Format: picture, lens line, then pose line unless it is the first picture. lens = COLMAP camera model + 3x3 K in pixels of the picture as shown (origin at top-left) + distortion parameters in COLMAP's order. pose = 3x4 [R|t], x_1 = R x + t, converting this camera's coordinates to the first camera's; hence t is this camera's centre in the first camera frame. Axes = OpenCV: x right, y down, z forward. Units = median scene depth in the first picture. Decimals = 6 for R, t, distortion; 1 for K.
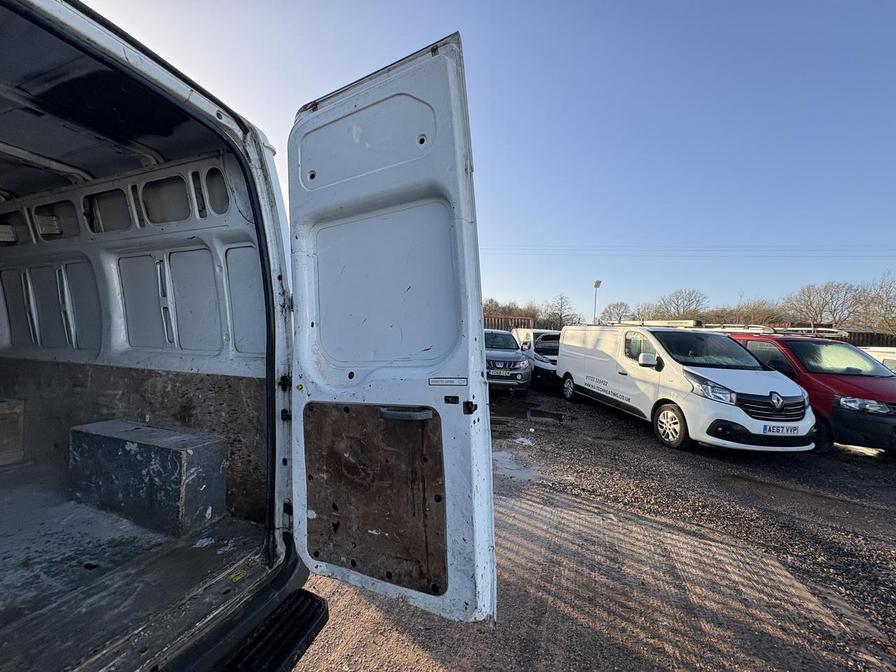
lens RADIAL K [[356.3, 0, 447.3], [0, 356.3, 335.9], [0, 0, 1]] dist [0.002855, -0.000813]
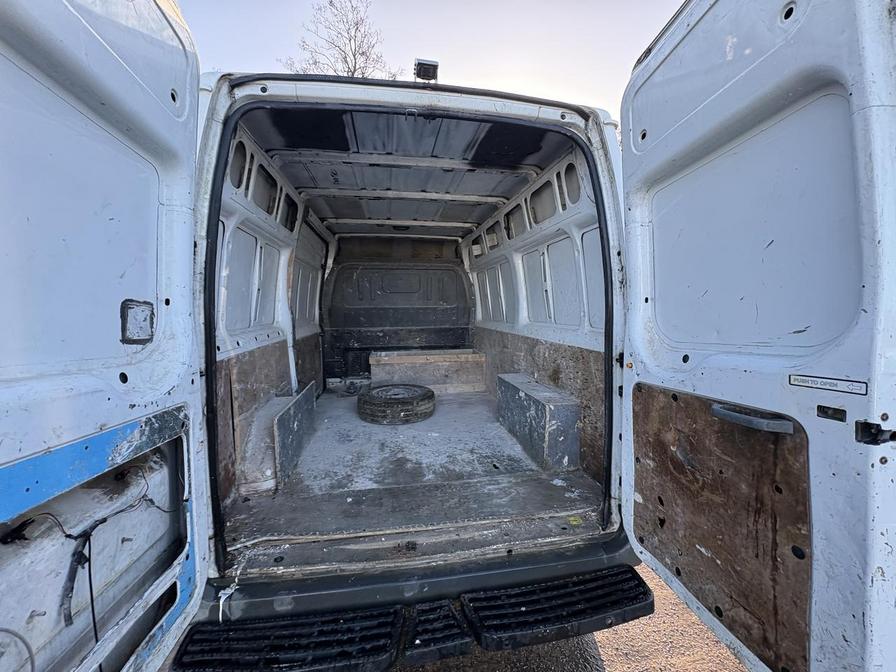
lens RADIAL K [[356.3, 0, 447.9], [0, 356.3, 336.2], [0, 0, 1]] dist [0.002855, -0.000813]
pose [[0.508223, 0.049640, -0.859793, 0.159811], [0.011269, 0.997869, 0.064273, -0.003544], [0.861152, -0.042355, 0.506581, 0.083166]]
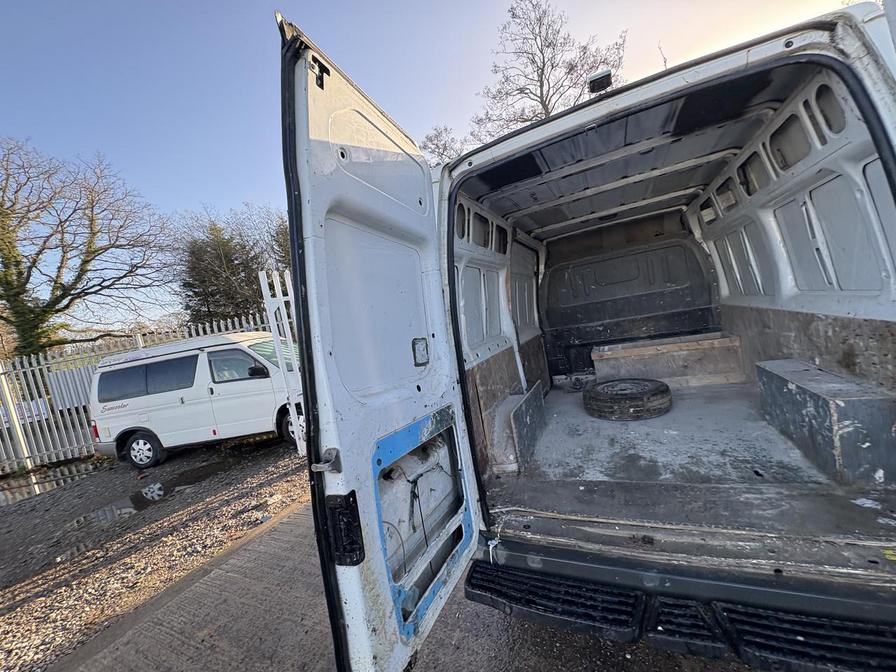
lens RADIAL K [[356.3, 0, 446.7], [0, 356.3, 336.4], [0, 0, 1]] dist [0.002855, -0.000813]
pose [[-0.074871, 0.036167, -0.996537, 0.322285], [0.168358, 0.985455, 0.023116, -0.050232], [0.982878, -0.166044, -0.079871, 0.088650]]
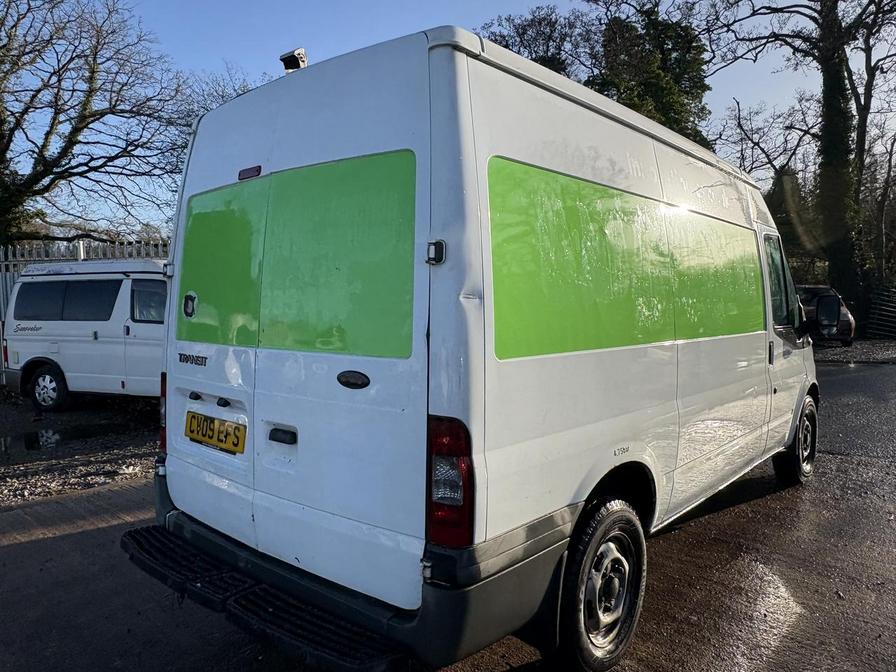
lens RADIAL K [[639.5, 0, 450.9], [0, 639.5, 332.8], [0, 0, 1]] dist [0.003059, -0.007462]
pose [[-0.334279, 0.020491, -0.942251, 0.794814], [-0.015096, 0.999519, 0.027092, 0.037366], [0.942353, 0.023280, -0.333809, 1.570198]]
